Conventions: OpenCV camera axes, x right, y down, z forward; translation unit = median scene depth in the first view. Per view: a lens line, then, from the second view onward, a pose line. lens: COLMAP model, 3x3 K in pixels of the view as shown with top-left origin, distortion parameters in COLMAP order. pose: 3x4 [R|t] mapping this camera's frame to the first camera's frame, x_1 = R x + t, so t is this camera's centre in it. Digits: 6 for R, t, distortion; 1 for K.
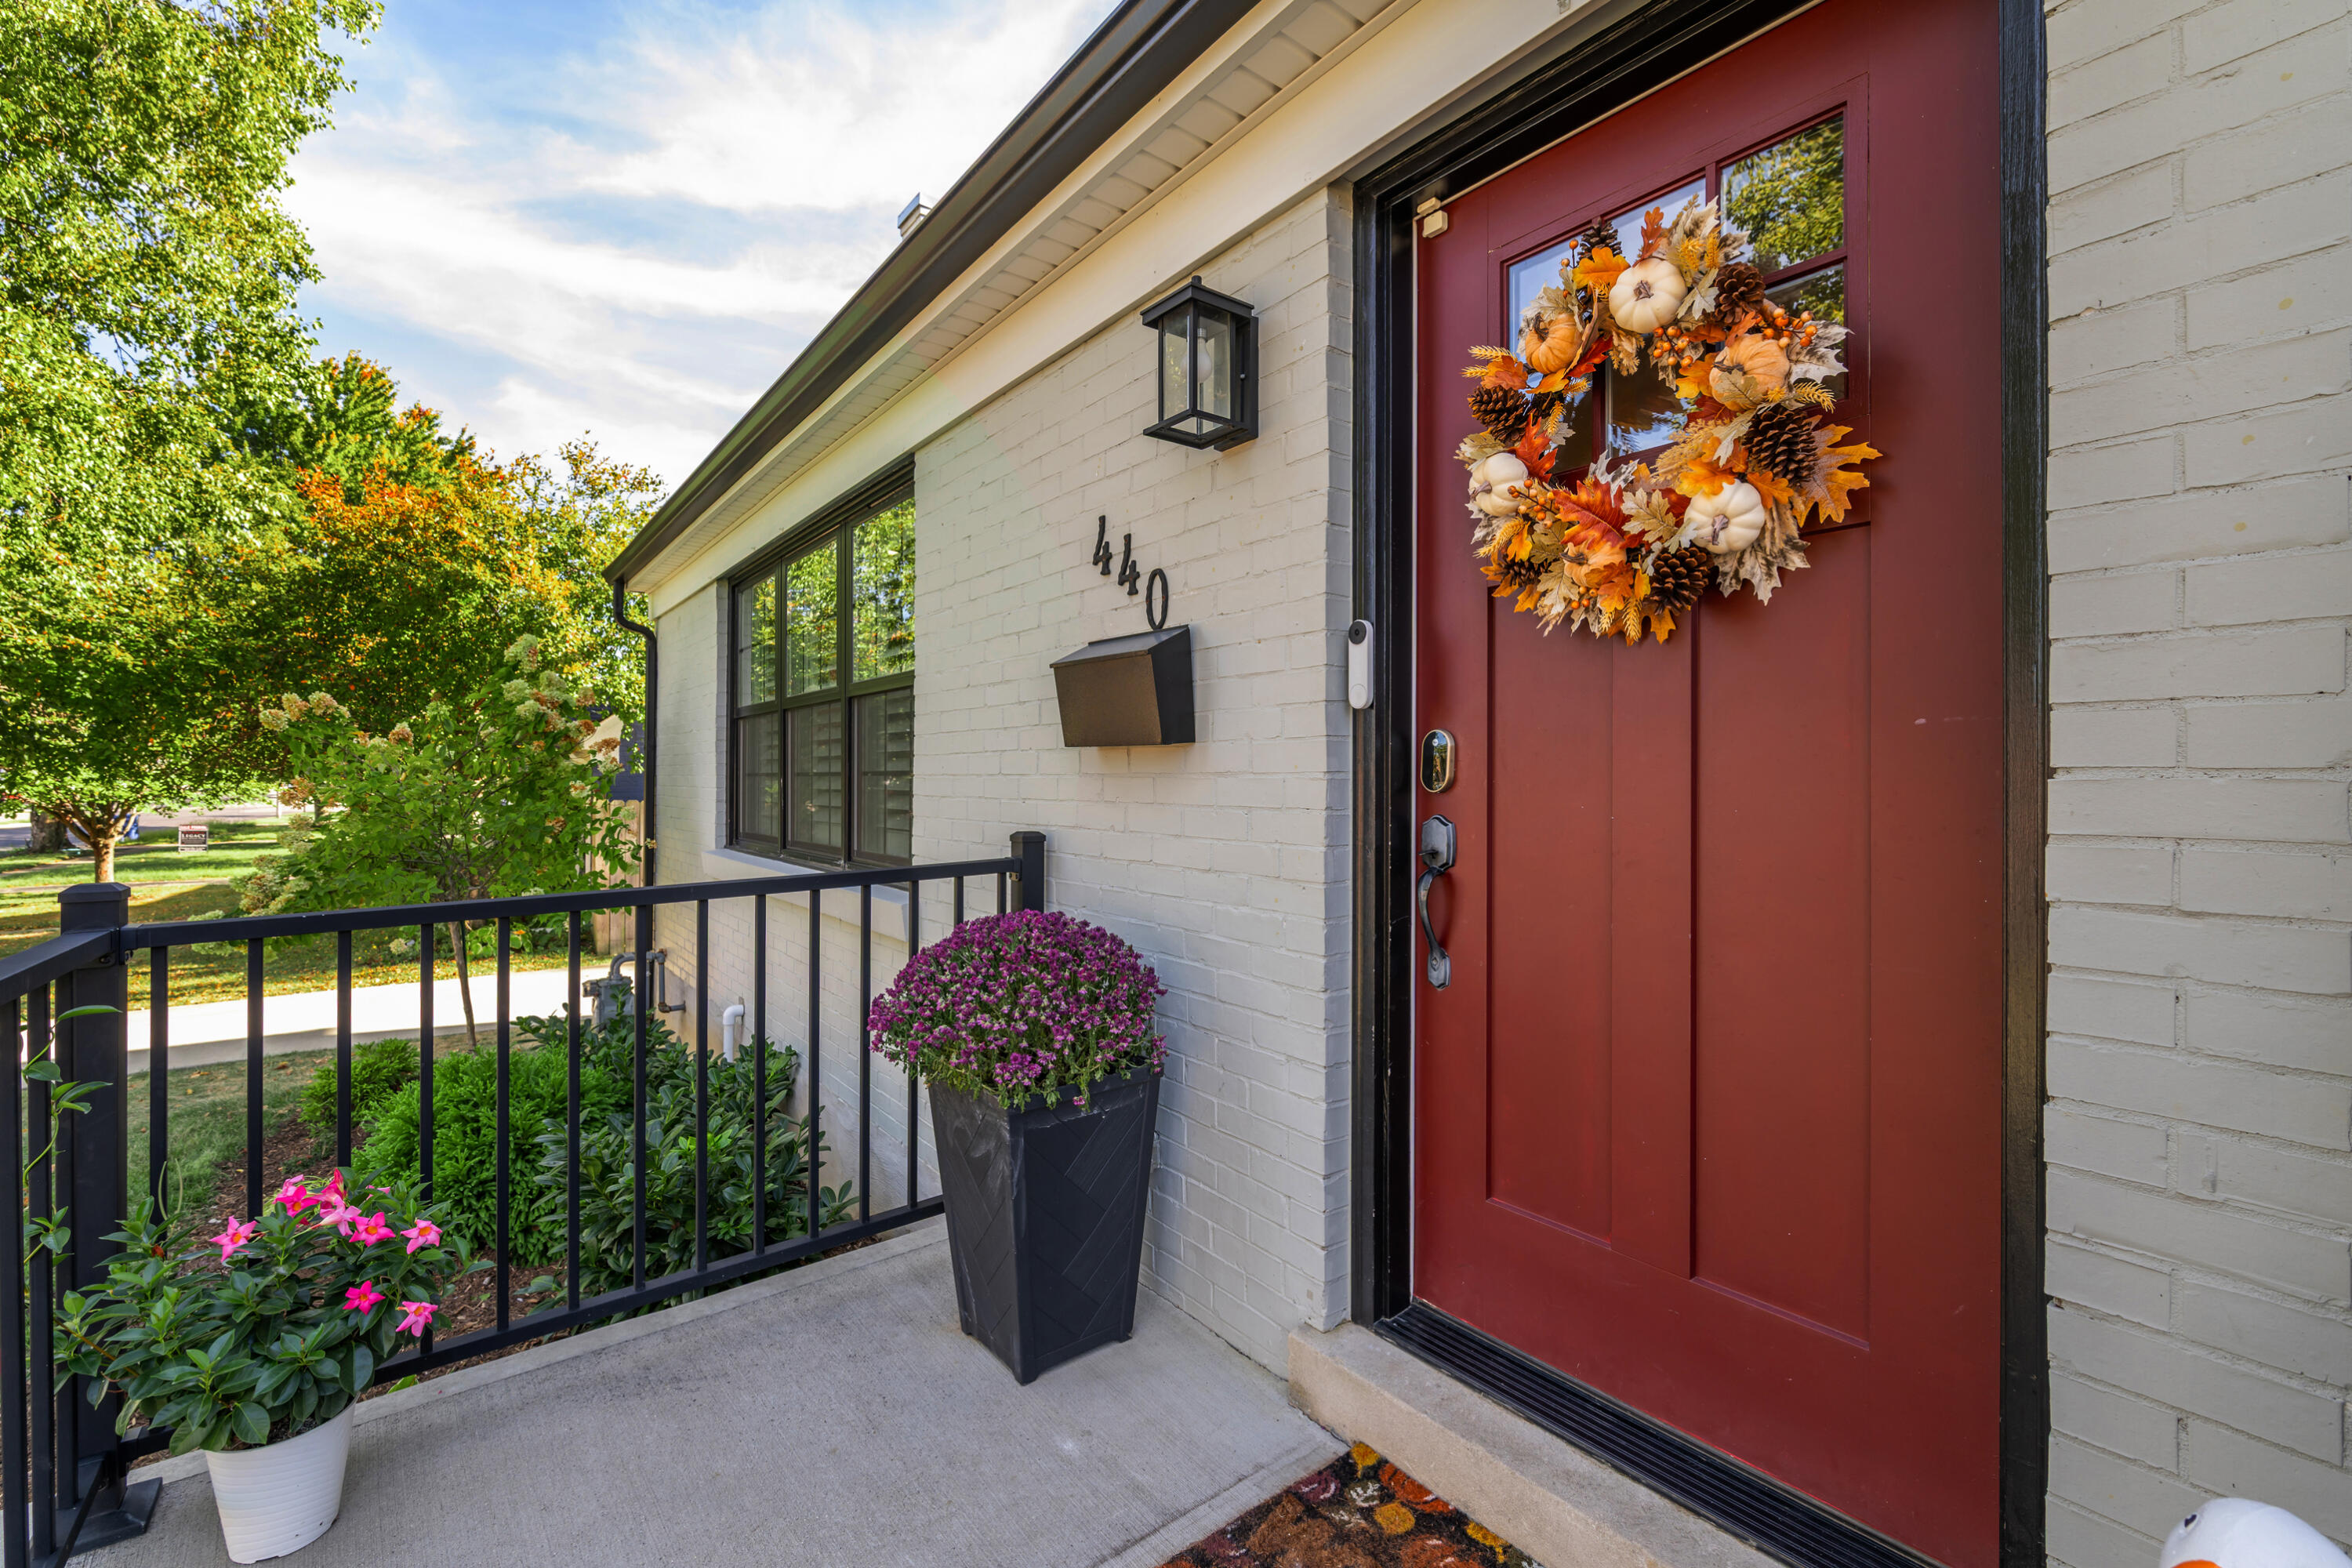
lens RADIAL K [[1010.1, 0, 1182.1], [0, 1010.1, 766.4], [0, 0, 1]] dist [-0.001763, -0.000152]
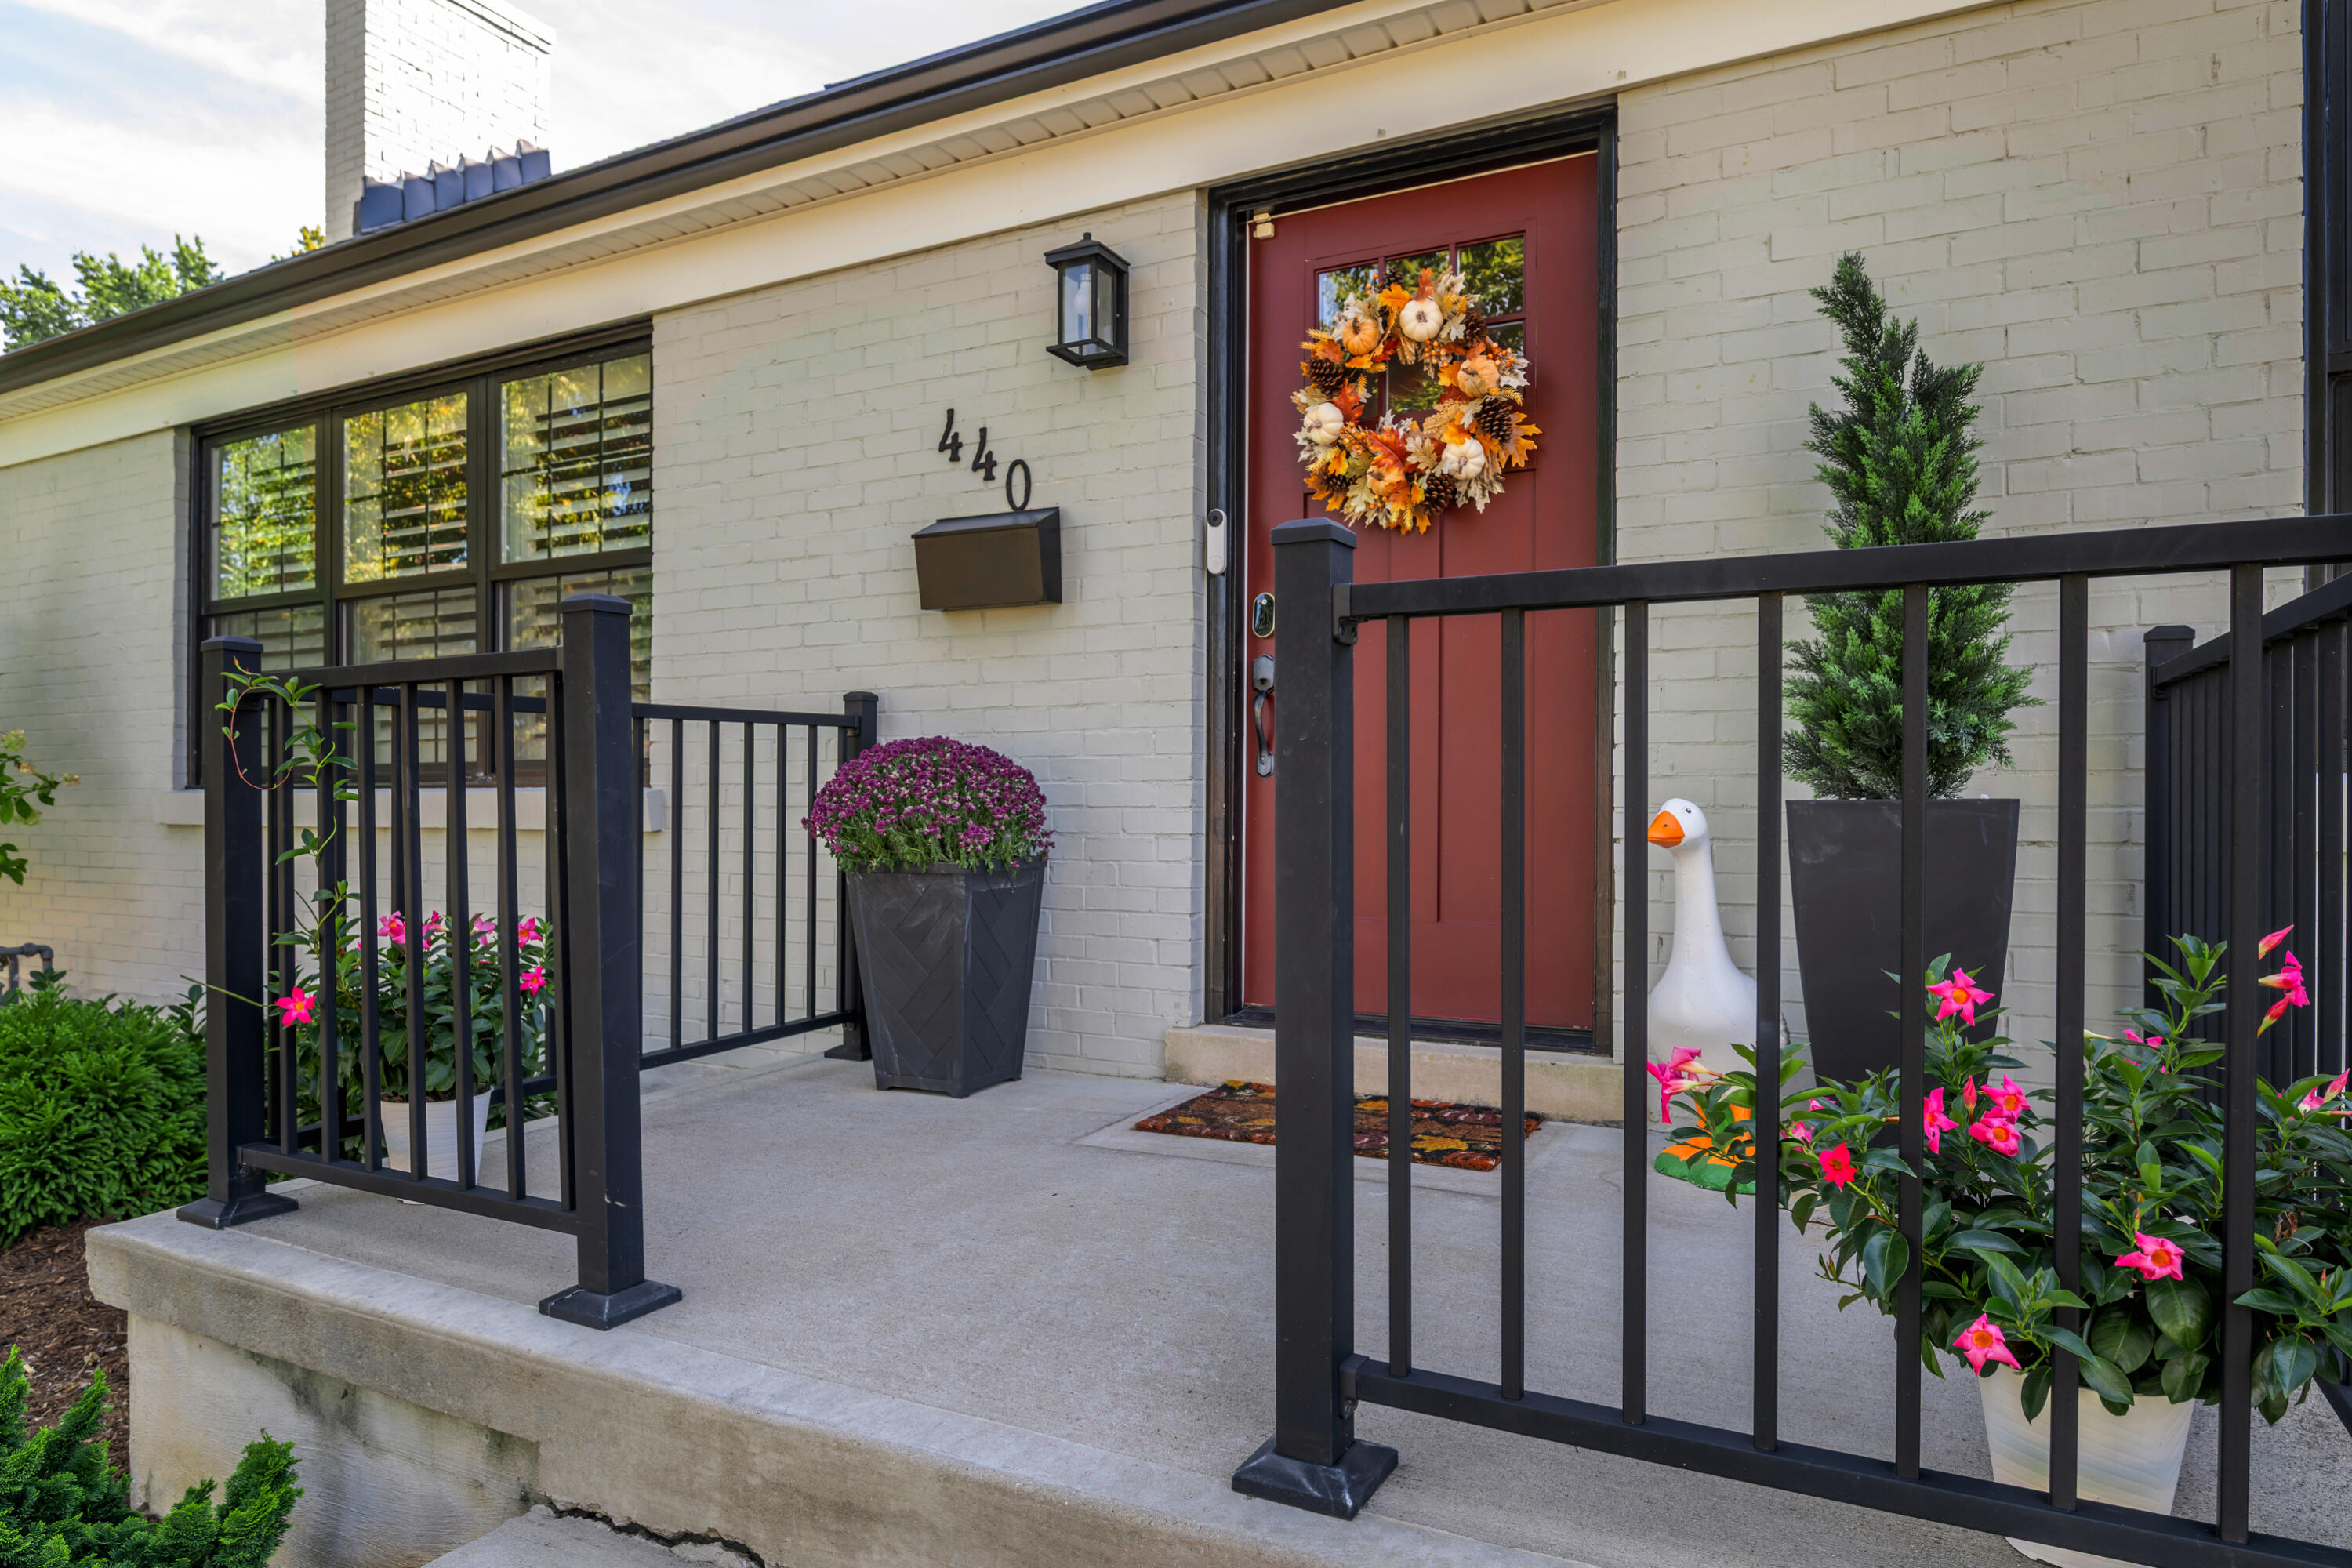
lens RADIAL K [[1389.6, 0, 1175.6], [0, 1389.6, 787.6], [0, 0, 1]] dist [-0.012993, -0.000043]
pose [[0.912808, 0.005492, 0.408351, -0.708047], [-0.006791, 0.999975, 0.001730, 0.253383], [-0.408332, -0.004352, 0.912823, -0.774919]]
